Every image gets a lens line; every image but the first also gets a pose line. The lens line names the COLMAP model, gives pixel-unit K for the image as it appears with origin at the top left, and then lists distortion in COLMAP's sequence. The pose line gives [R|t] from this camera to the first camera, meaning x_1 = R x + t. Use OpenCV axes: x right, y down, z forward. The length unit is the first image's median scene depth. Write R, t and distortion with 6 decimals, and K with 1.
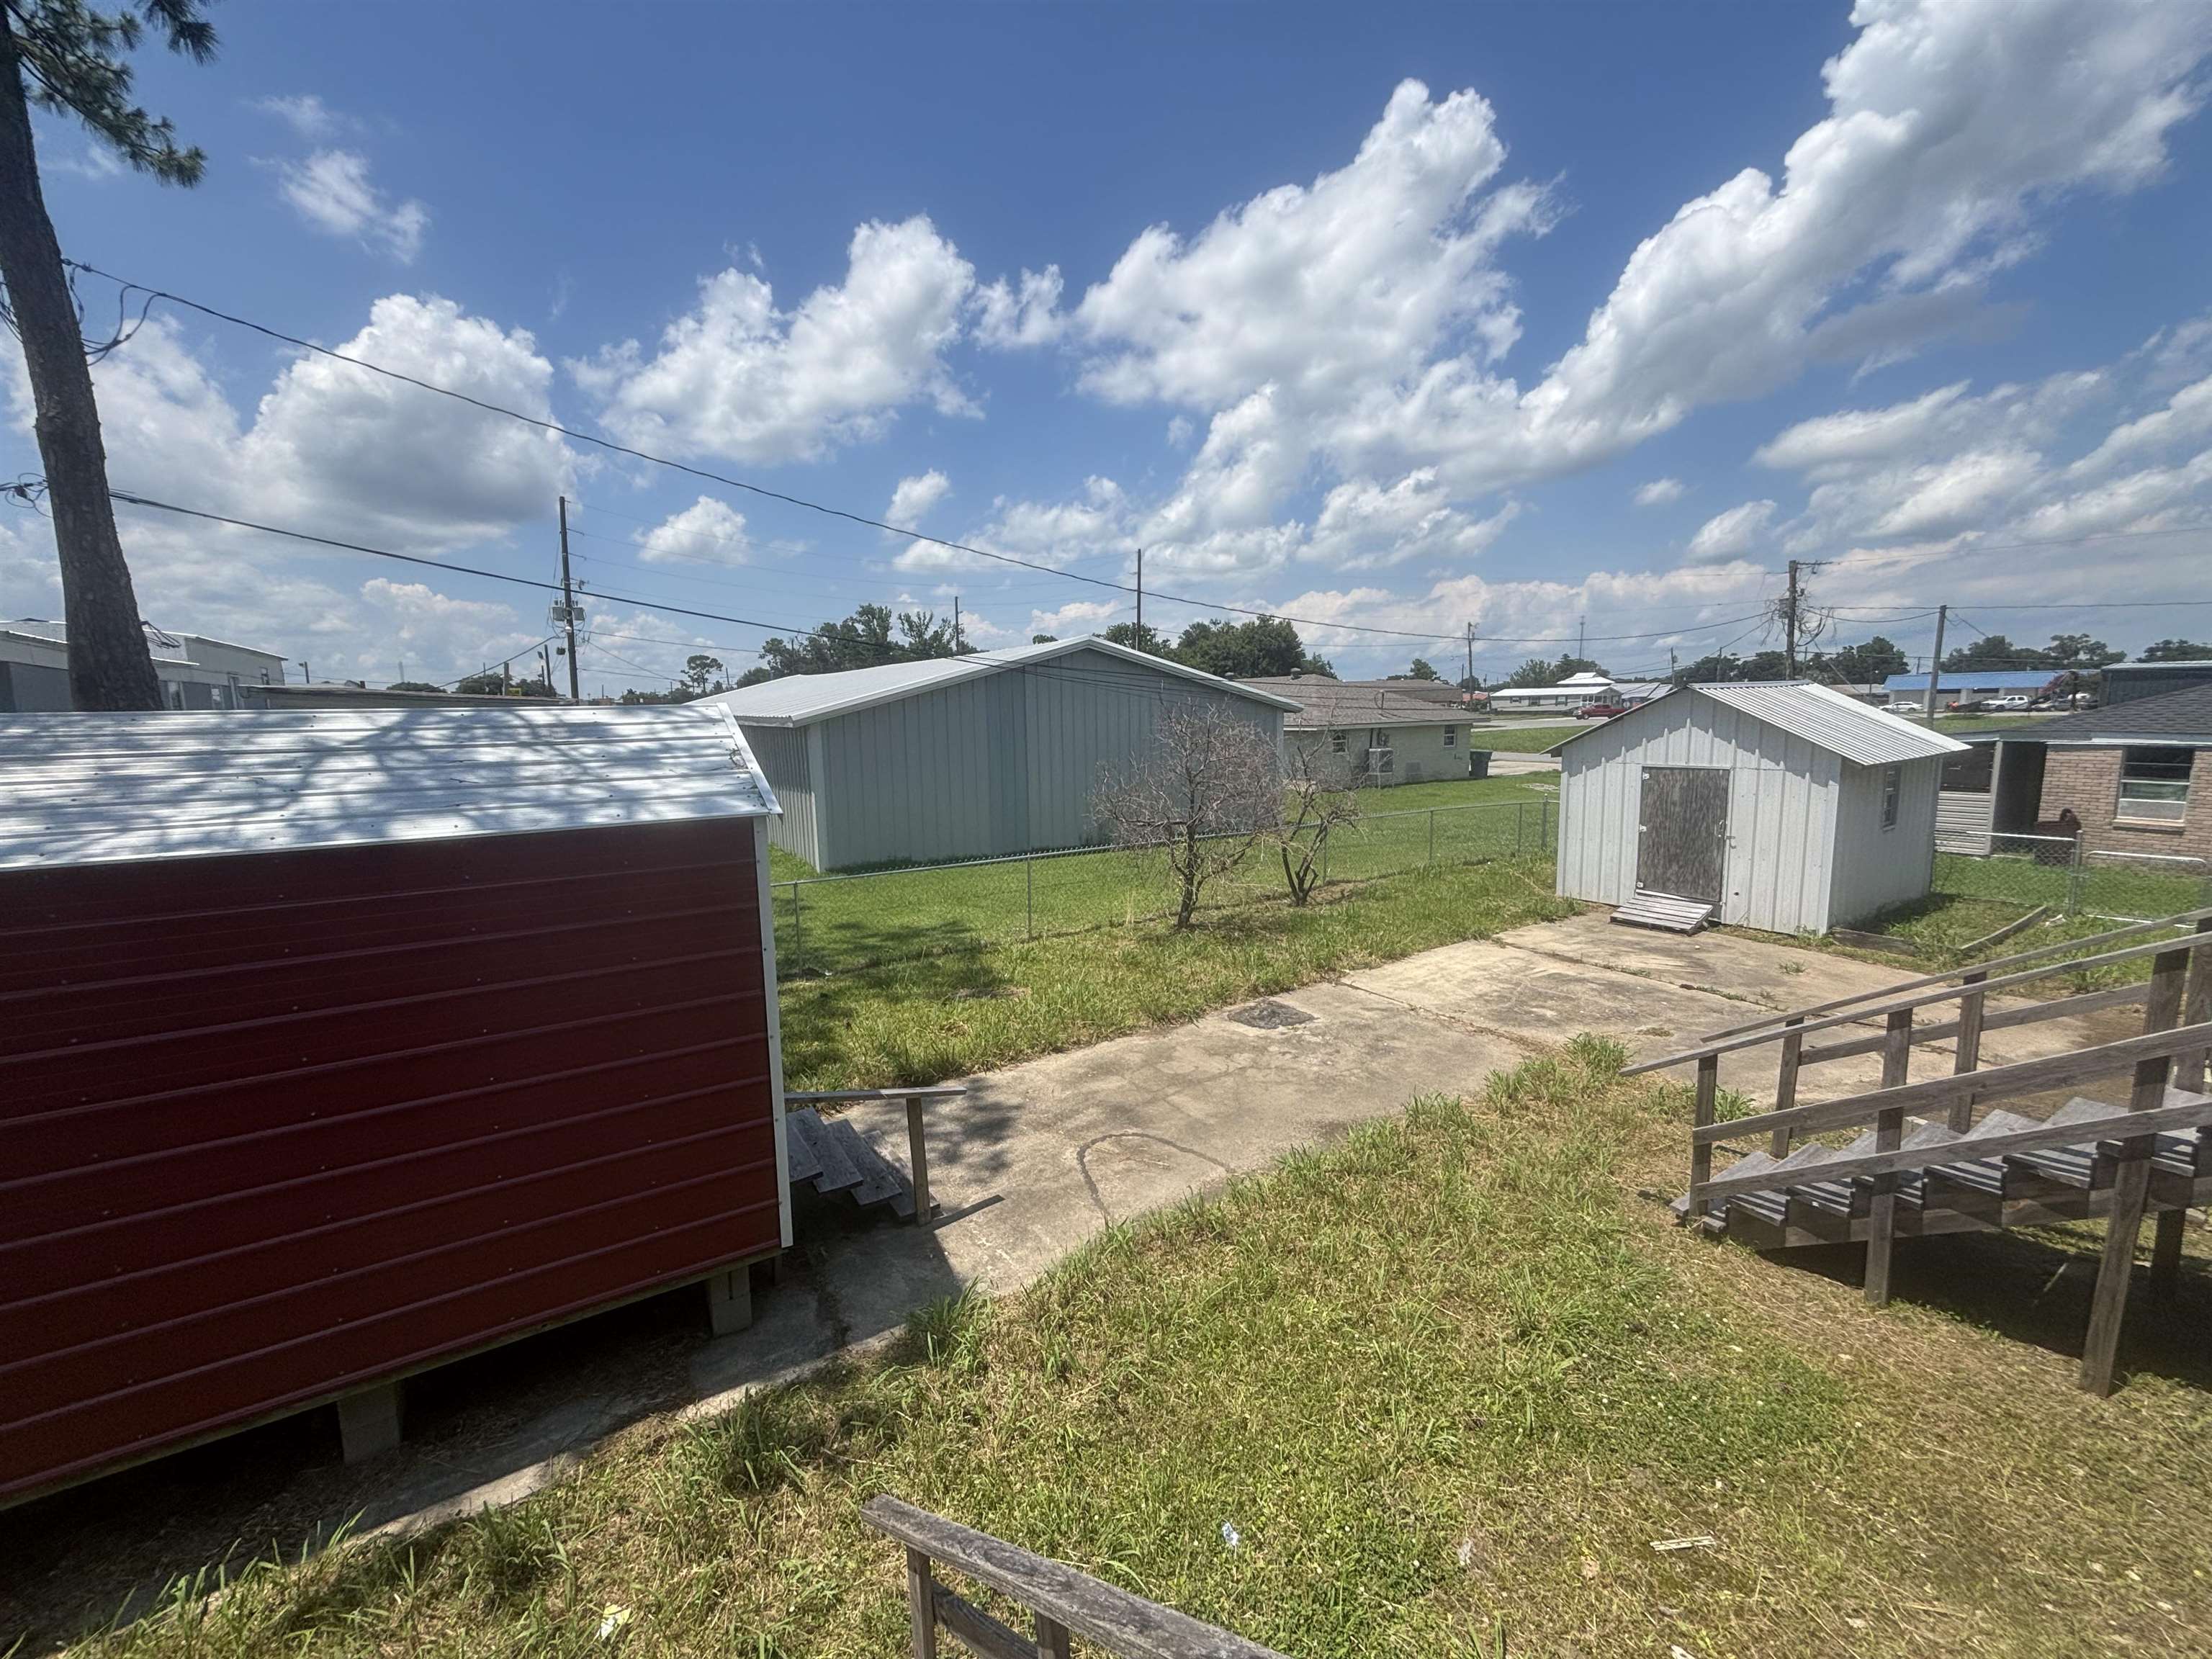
lens RADIAL K [[897.0, 0, 1093.0], [0, 897.0, 815.6], [0, 0, 1]] dist [-0.002461, -0.000516]
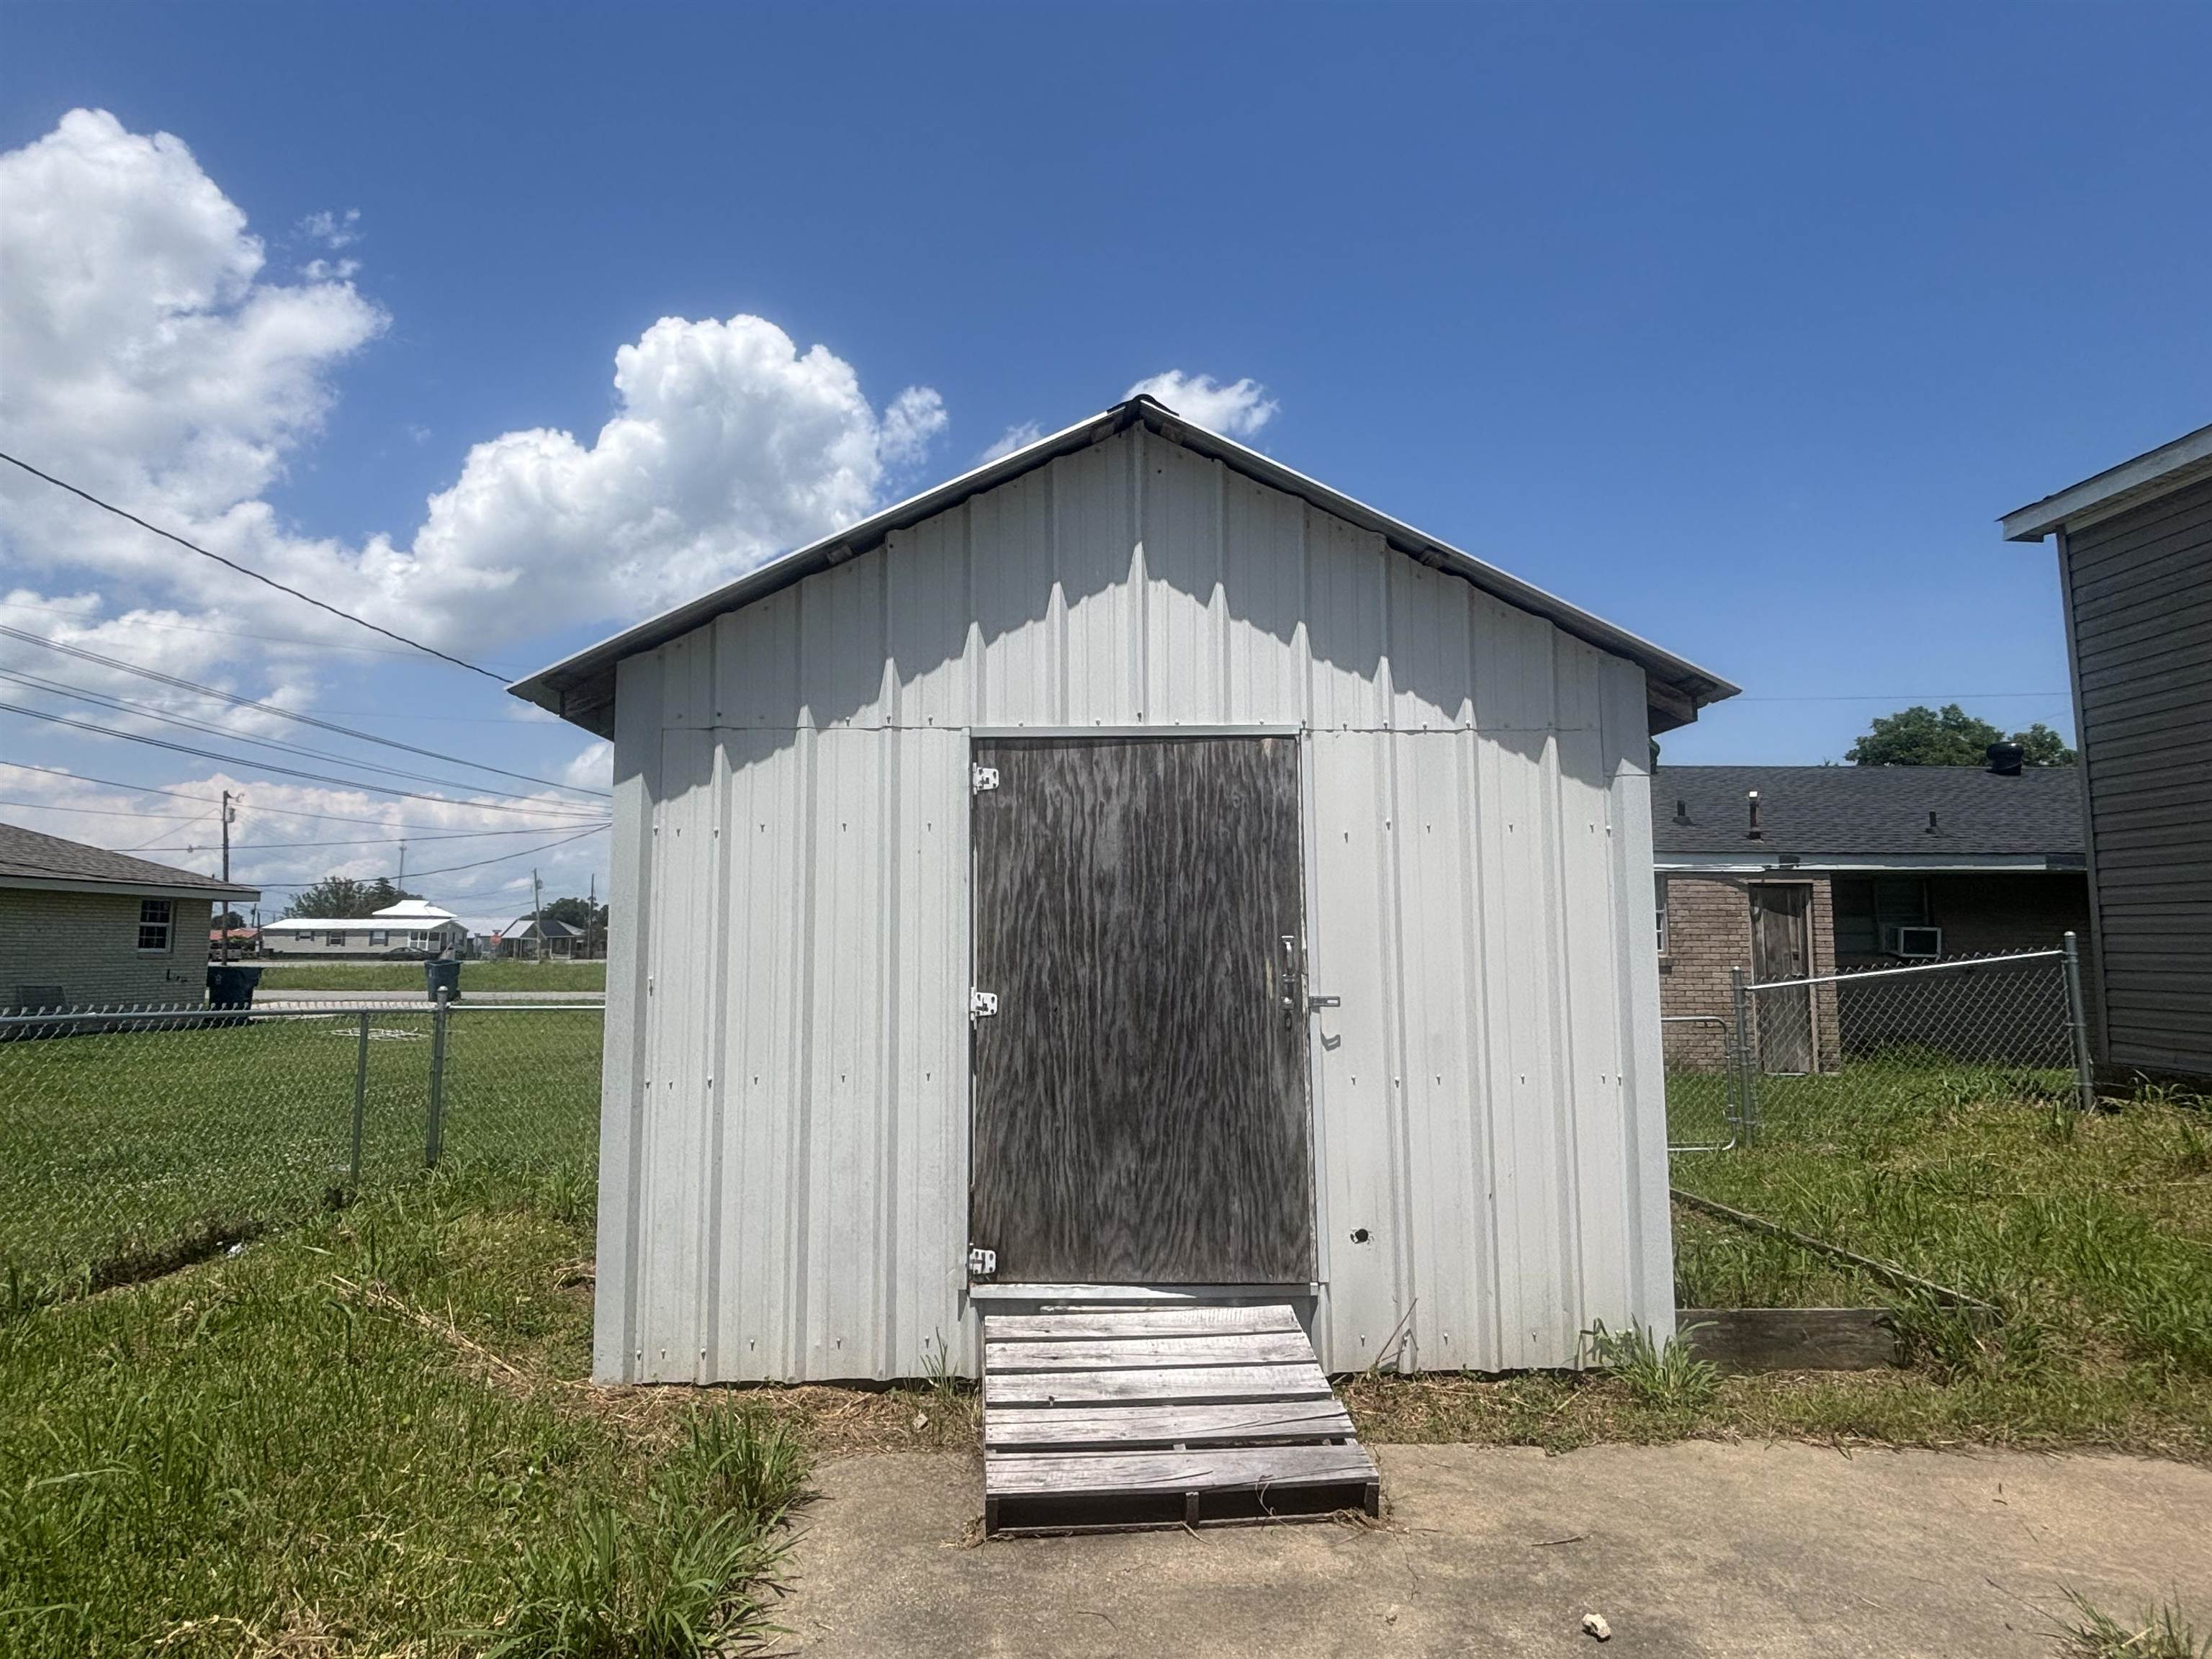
lens RADIAL K [[1199.2, 0, 1097.8], [0, 1199.2, 818.5], [0, 0, 1]] dist [0.001753, -0.002551]
pose [[0.522731, 0.112284, 0.845071, 0.404922], [0.093161, 0.977827, -0.187549, 0.031681], [-0.847392, 0.176765, 0.500680, 0.904659]]
